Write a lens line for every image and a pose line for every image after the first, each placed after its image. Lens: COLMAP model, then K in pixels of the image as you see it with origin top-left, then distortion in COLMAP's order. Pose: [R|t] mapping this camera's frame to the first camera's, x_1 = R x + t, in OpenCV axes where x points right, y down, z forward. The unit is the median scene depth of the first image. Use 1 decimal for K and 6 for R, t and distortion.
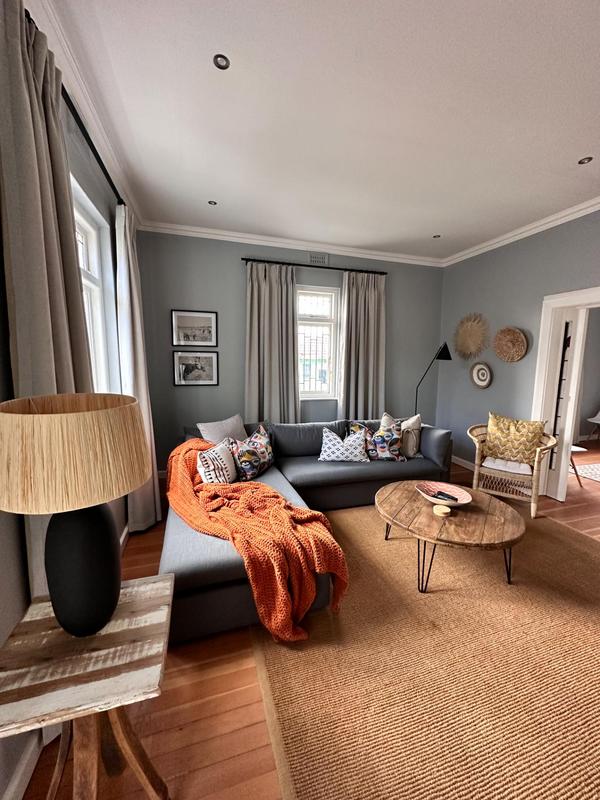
lens RADIAL K [[316.7, 0, 301.4], [0, 316.7, 400.7], [0, 0, 1]] dist [-0.001013, 0.000331]
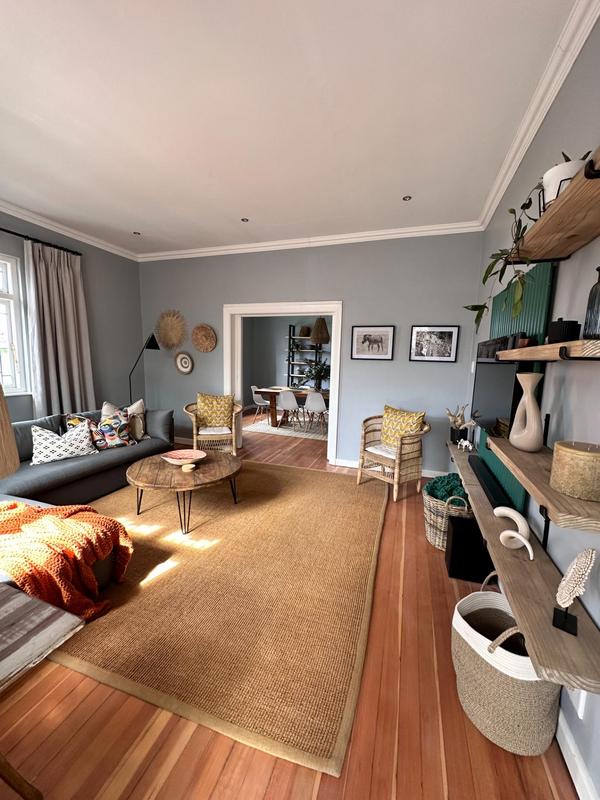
lens RADIAL K [[316.7, 0, 295.9], [0, 316.7, 401.0], [0, 0, 1]] dist [-0.001013, 0.000331]
pose [[0.600713, -0.102516, 0.792864, -0.172746], [0.084560, 0.994329, 0.064499, 0.024496], [-0.794980, 0.028299, 0.605975, -0.068541]]
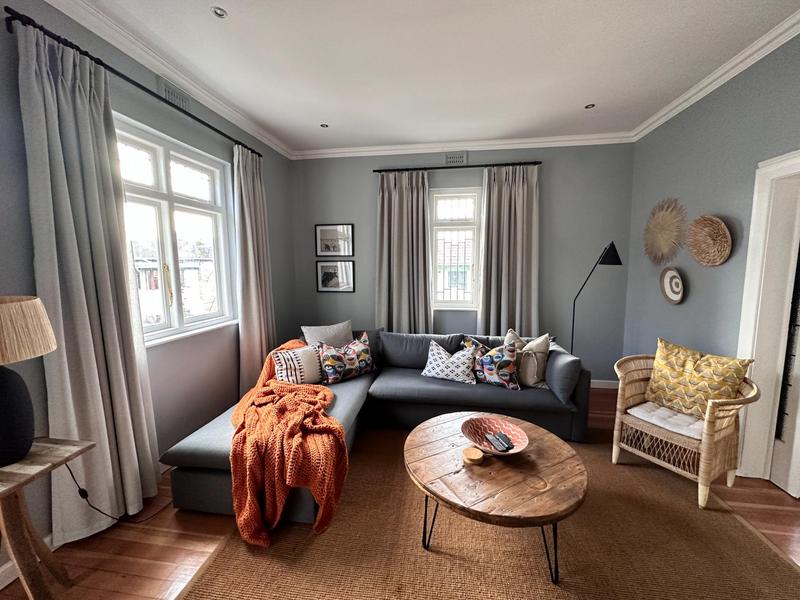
lens RADIAL K [[316.7, 0, 396.2], [0, 316.7, 300.8], [0, 0, 1]] dist [-0.001013, 0.000331]
pose [[0.901630, 0.032379, -0.431294, 0.384431], [-0.042013, 0.999035, -0.012829, -0.014561], [0.430462, 0.029687, 0.902120, 0.121557]]
